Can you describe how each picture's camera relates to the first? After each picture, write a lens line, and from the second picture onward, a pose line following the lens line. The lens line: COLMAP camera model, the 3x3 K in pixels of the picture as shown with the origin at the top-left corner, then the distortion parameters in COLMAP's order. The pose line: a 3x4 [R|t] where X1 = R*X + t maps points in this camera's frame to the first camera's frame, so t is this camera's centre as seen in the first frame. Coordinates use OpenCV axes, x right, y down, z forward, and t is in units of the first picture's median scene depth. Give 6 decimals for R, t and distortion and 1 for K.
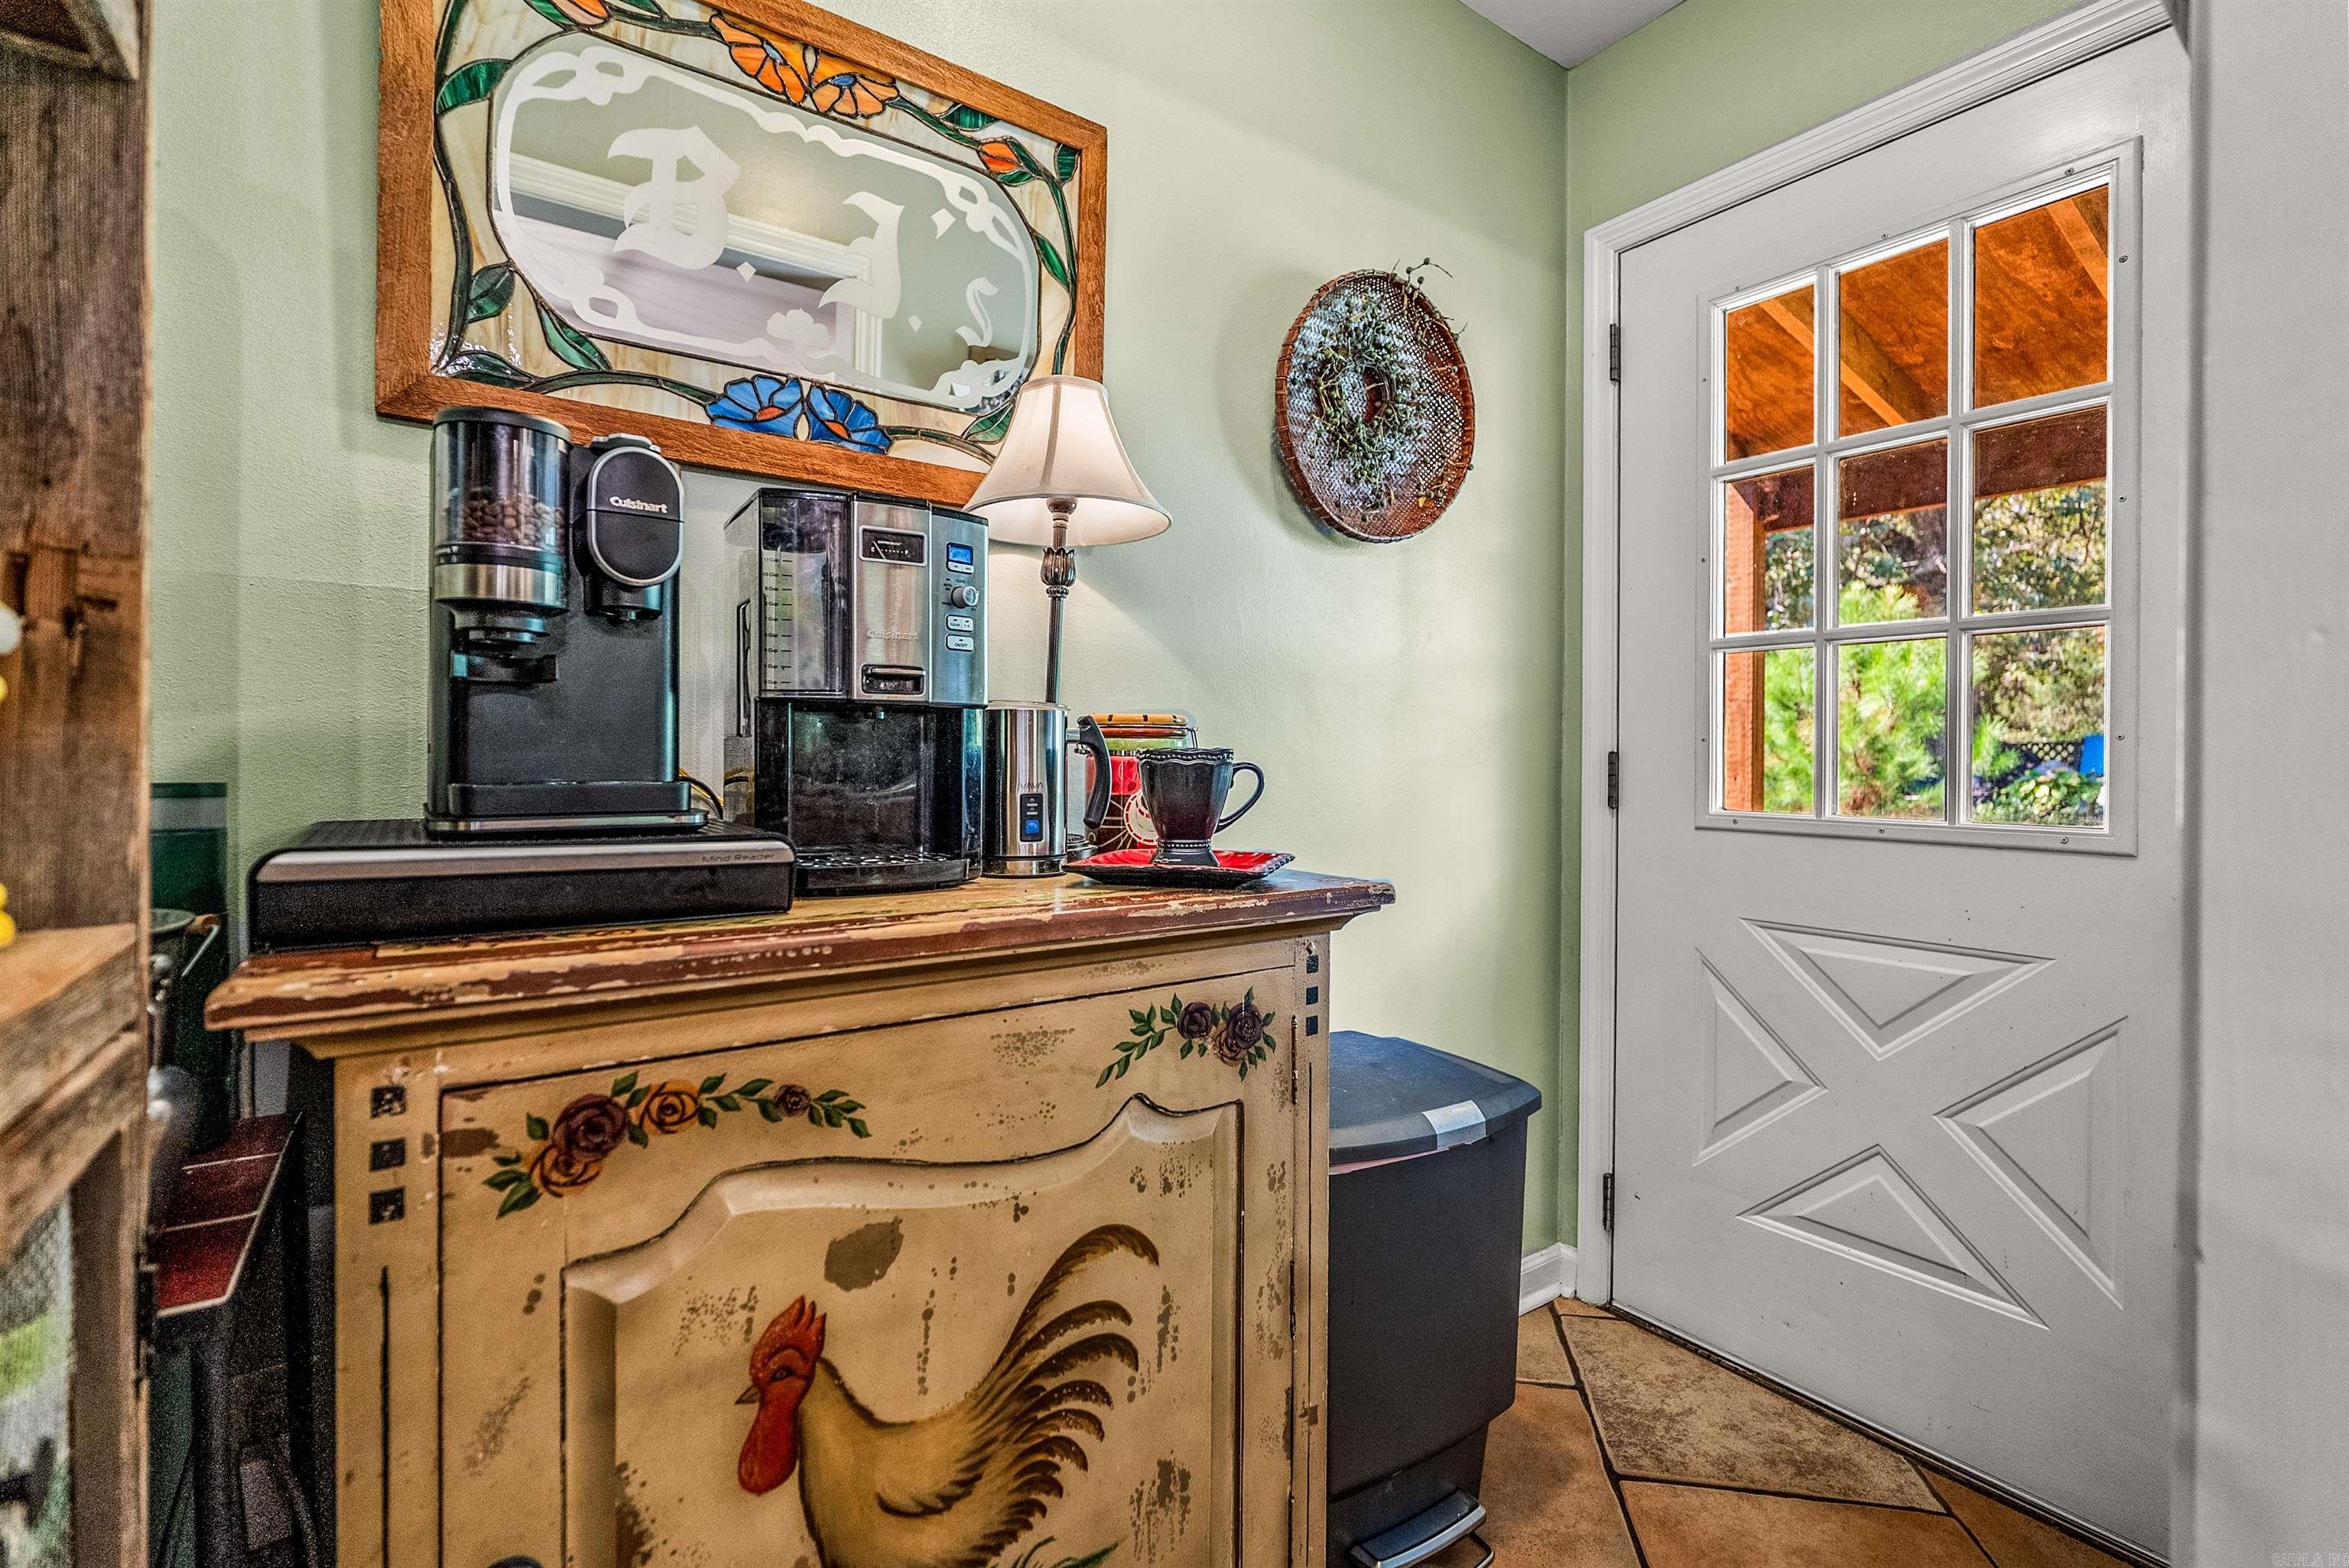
lens RADIAL K [[1048.3, 0, 1177.7], [0, 1048.3, 772.8], [0, 0, 1]] dist [-0.010265, 0.002299]
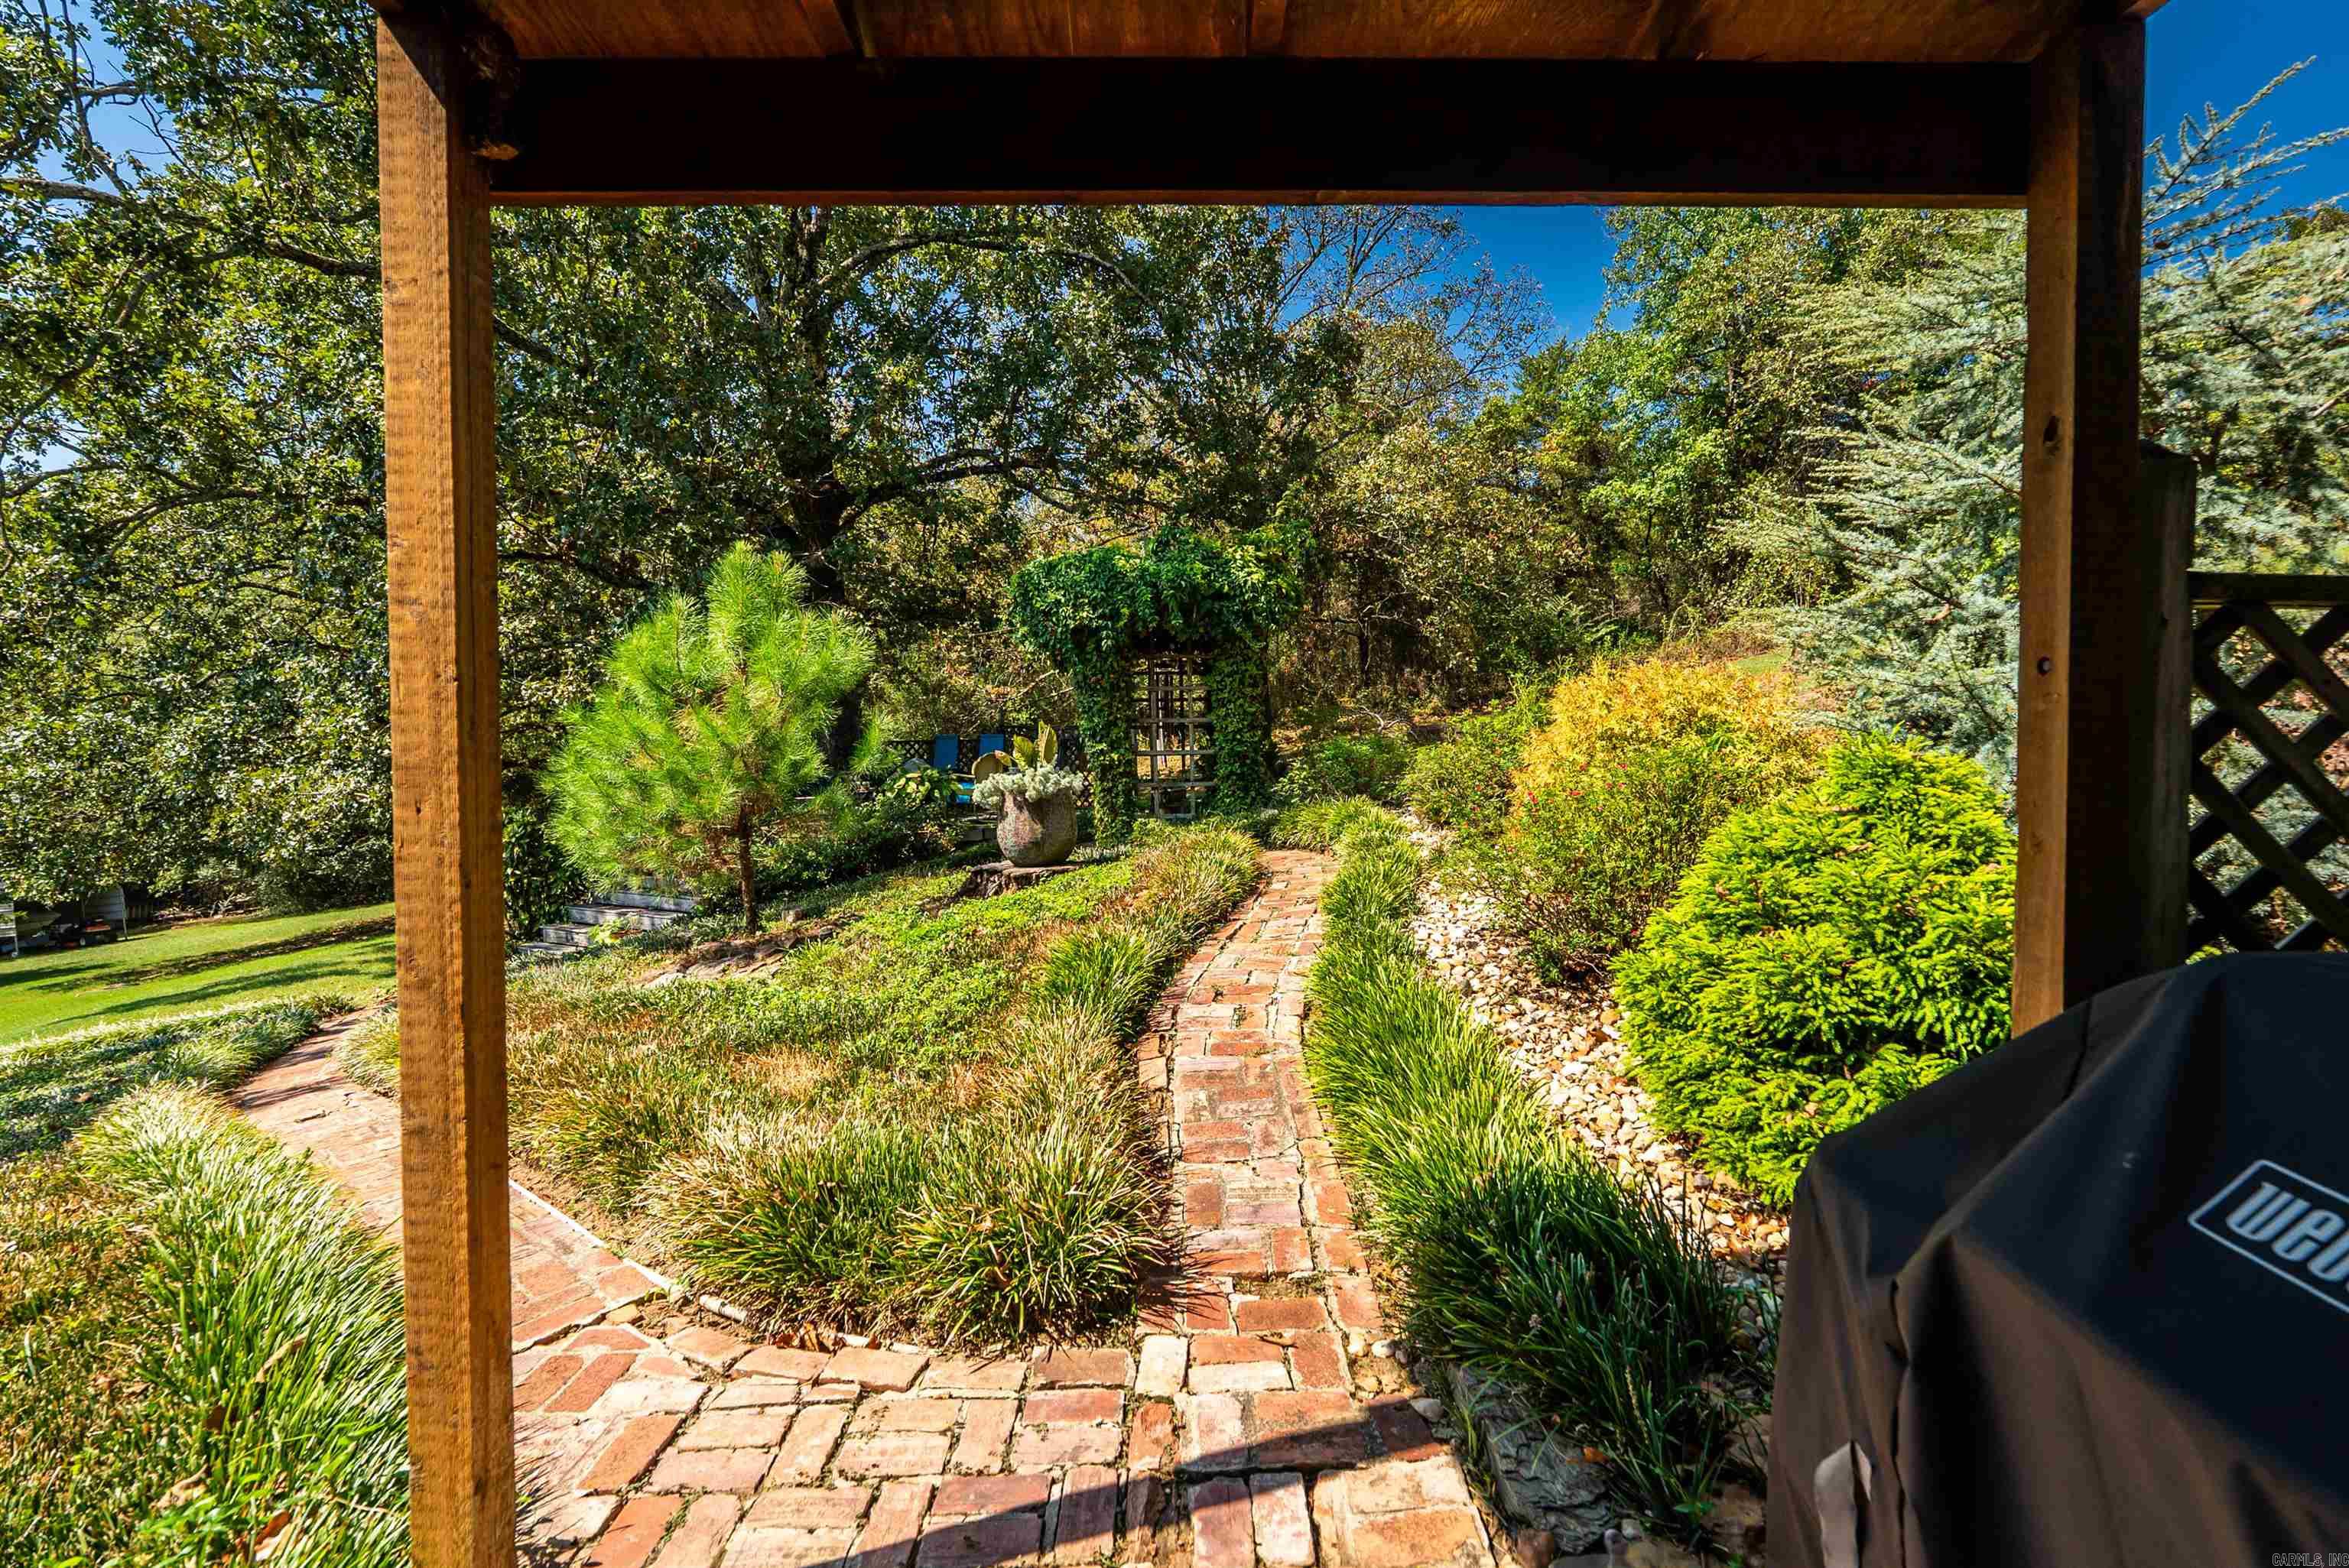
lens RADIAL K [[1048.3, 0, 1175.8], [0, 1048.3, 775.0], [0, 0, 1]] dist [-0.010265, 0.002299]
pose [[0.572923, -0.017391, 0.819425, 0.168691], [0.012751, 0.999843, 0.012305, -0.005352], [-0.819510, 0.003399, 0.573055, 0.250173]]
